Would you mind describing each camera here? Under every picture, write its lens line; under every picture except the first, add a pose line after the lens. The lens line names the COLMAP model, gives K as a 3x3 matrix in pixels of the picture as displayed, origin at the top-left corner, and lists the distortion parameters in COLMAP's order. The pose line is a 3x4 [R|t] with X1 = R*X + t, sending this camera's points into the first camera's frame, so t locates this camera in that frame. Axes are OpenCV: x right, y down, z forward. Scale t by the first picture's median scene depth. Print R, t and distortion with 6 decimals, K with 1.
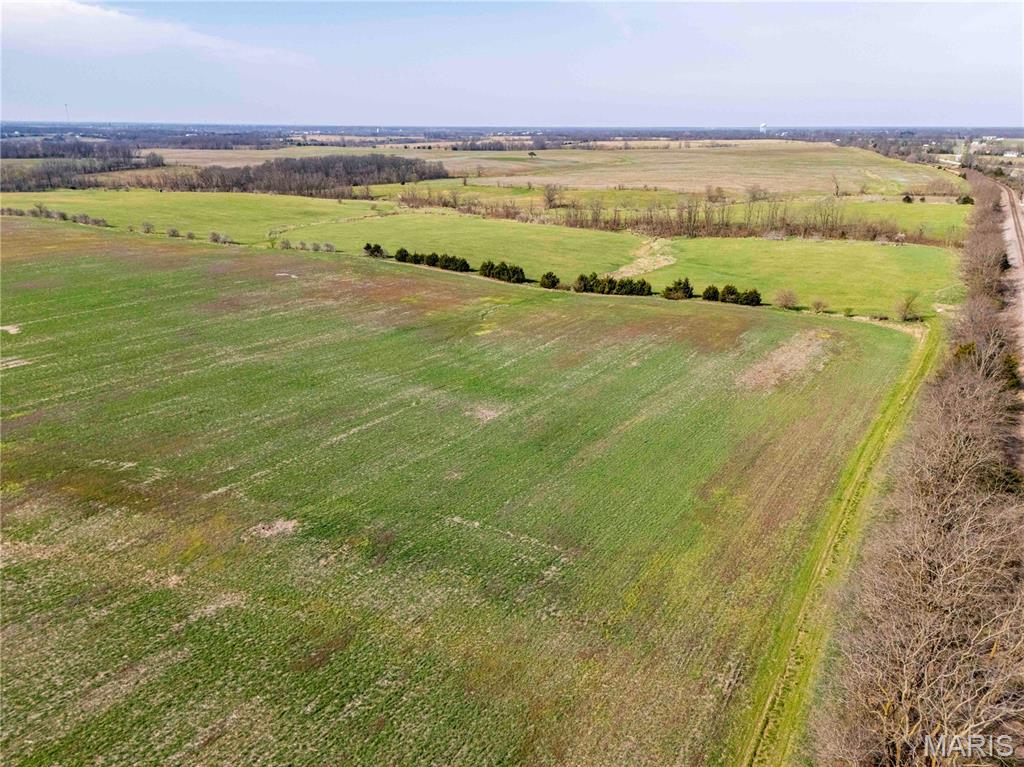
lens RADIAL K [[752.1, 0, 515.7], [0, 752.1, 382.2], [0, 0, 1]] dist [0.076915, -0.070053]
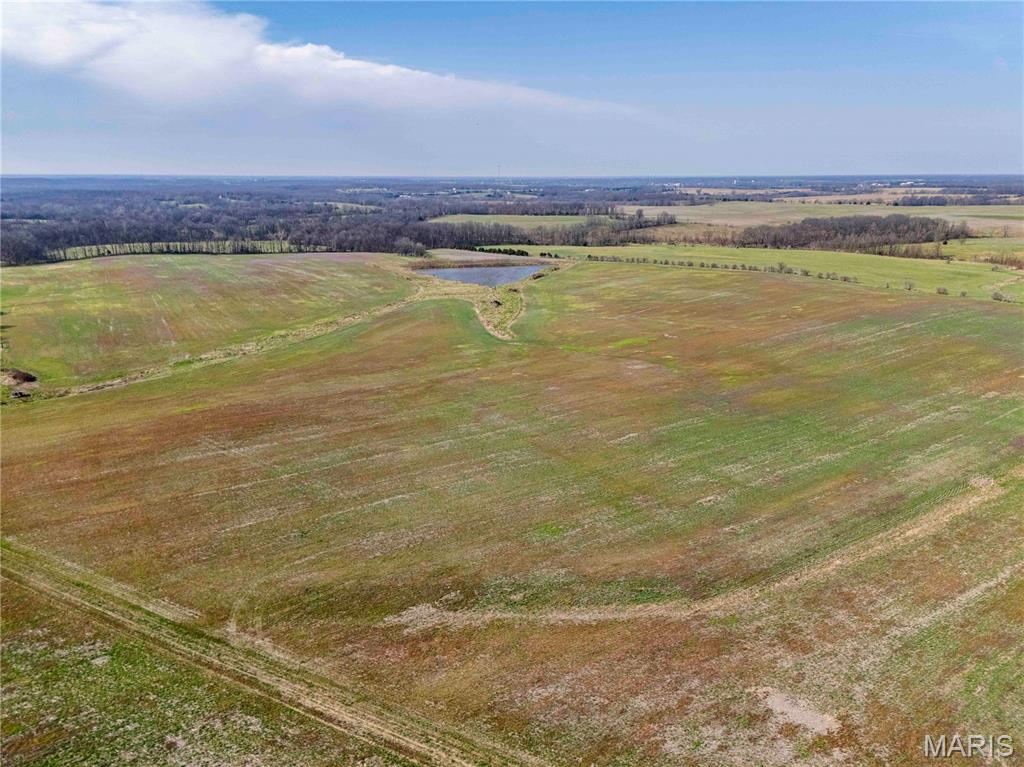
lens RADIAL K [[752.1, 0, 515.7], [0, 752.1, 382.2], [0, 0, 1]] dist [0.076915, -0.070053]
pose [[0.919291, 0.099937, -0.380679, -0.540045], [-0.122548, 0.991825, -0.035559, 0.069505], [0.374014, 0.079341, 0.924023, -0.342920]]
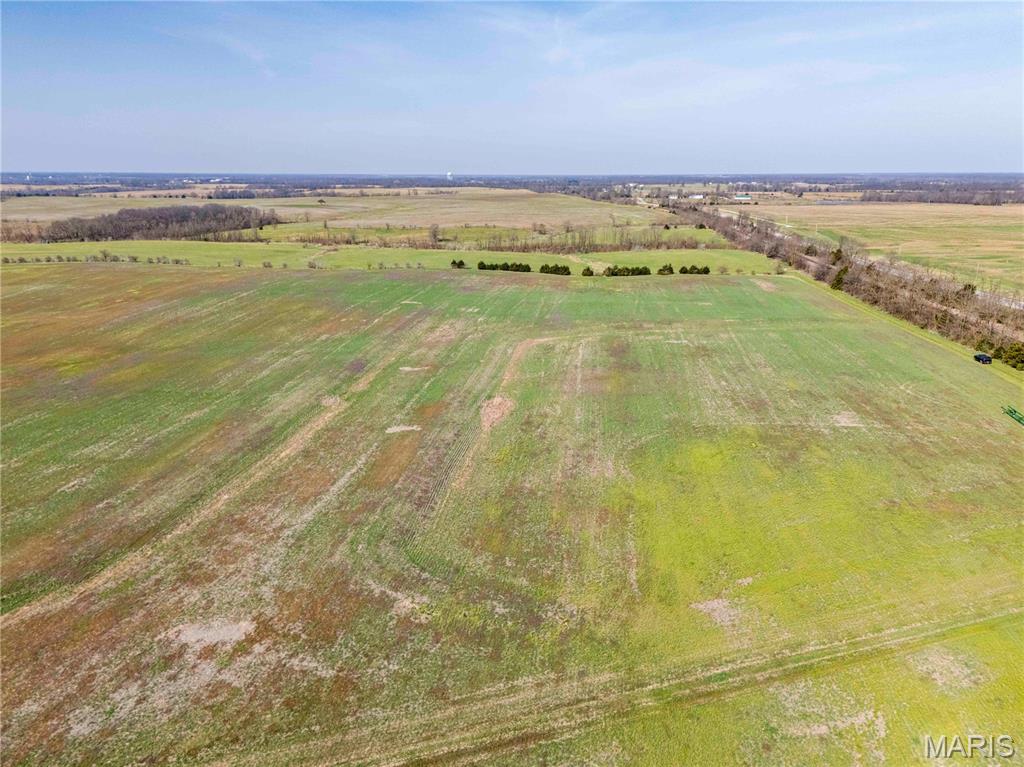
lens RADIAL K [[752.1, 0, 515.7], [0, 752.1, 382.2], [0, 0, 1]] dist [0.076915, -0.070053]
pose [[0.913821, -0.113240, 0.390010, -0.537674], [0.134803, 0.990469, -0.028268, 0.094613], [-0.383092, 0.078406, 0.920377, -0.338989]]
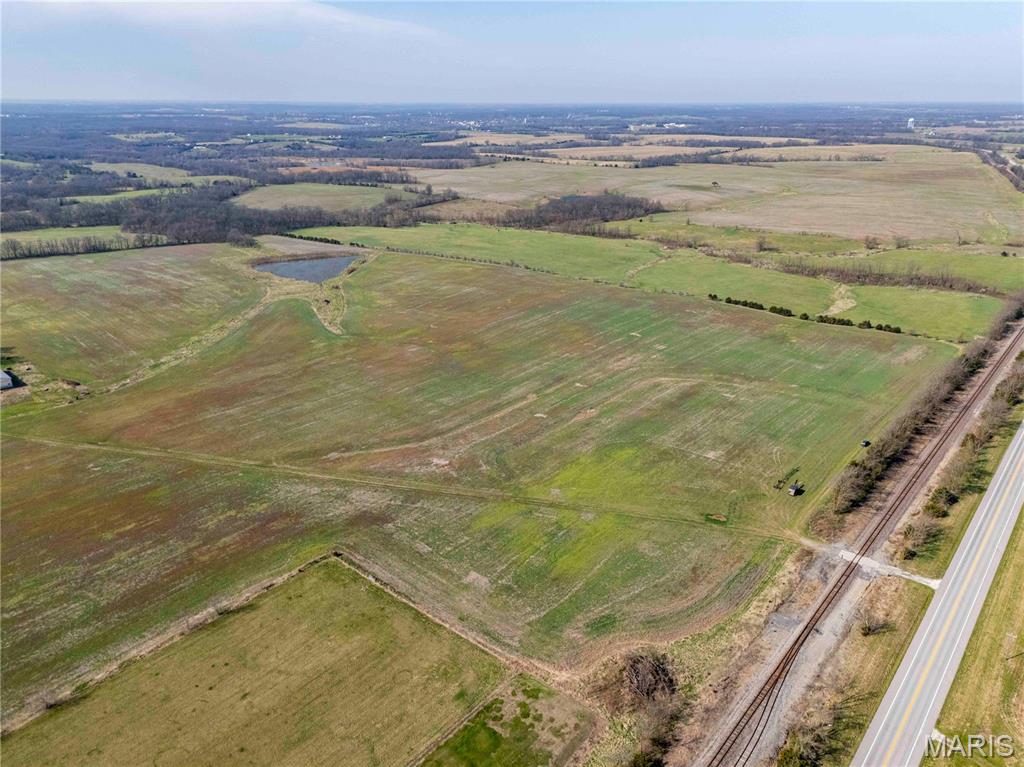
lens RADIAL K [[752.1, 0, 515.7], [0, 752.1, 382.2], [0, 0, 1]] dist [0.076915, -0.070053]
pose [[0.988273, 0.051167, -0.143872, -0.323643], [-0.046776, 0.998335, 0.033741, 0.020282], [0.145359, -0.026615, 0.989021, -0.968393]]
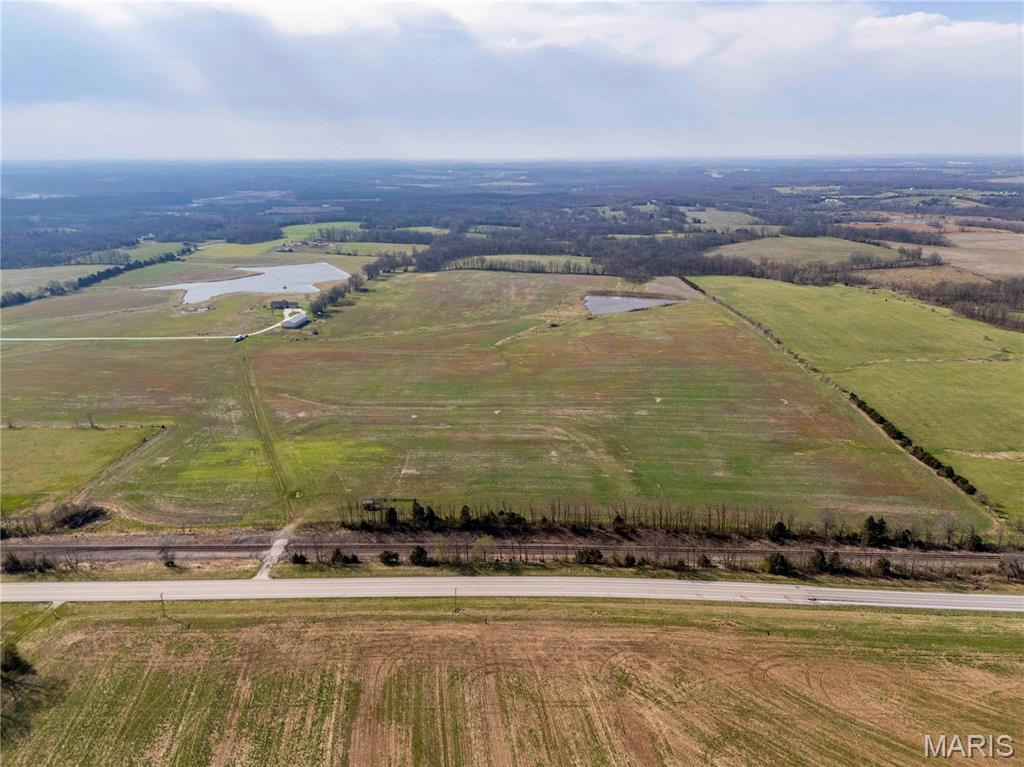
lens RADIAL K [[752.1, 0, 515.7], [0, 752.1, 382.2], [0, 0, 1]] dist [0.076915, -0.070053]
pose [[0.491346, 0.246936, -0.835225, 0.696673], [-0.274637, 0.953970, 0.120479, -0.155926], [0.826531, 0.170186, 0.536548, -0.482689]]
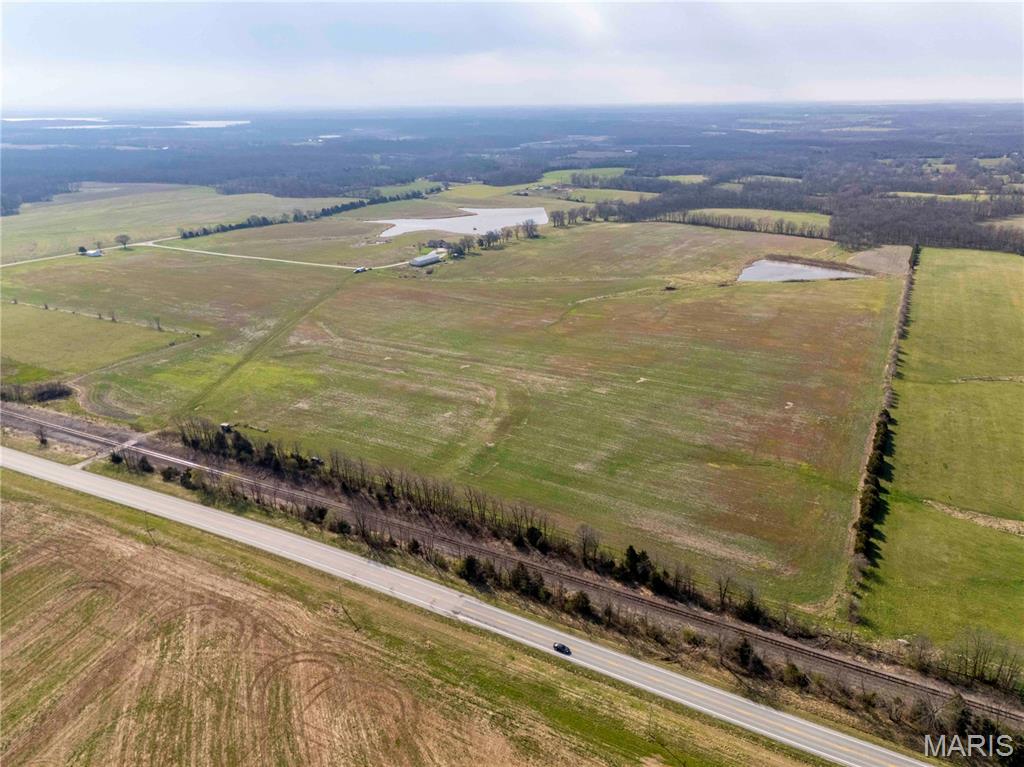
lens RADIAL K [[752.1, 0, 515.7], [0, 752.1, 382.2], [0, 0, 1]] dist [0.076915, -0.070053]
pose [[0.051949, 0.346020, -0.936788, 0.817873], [-0.315888, 0.895583, 0.313283, -0.344417], [0.947373, 0.279646, 0.155828, 0.087359]]
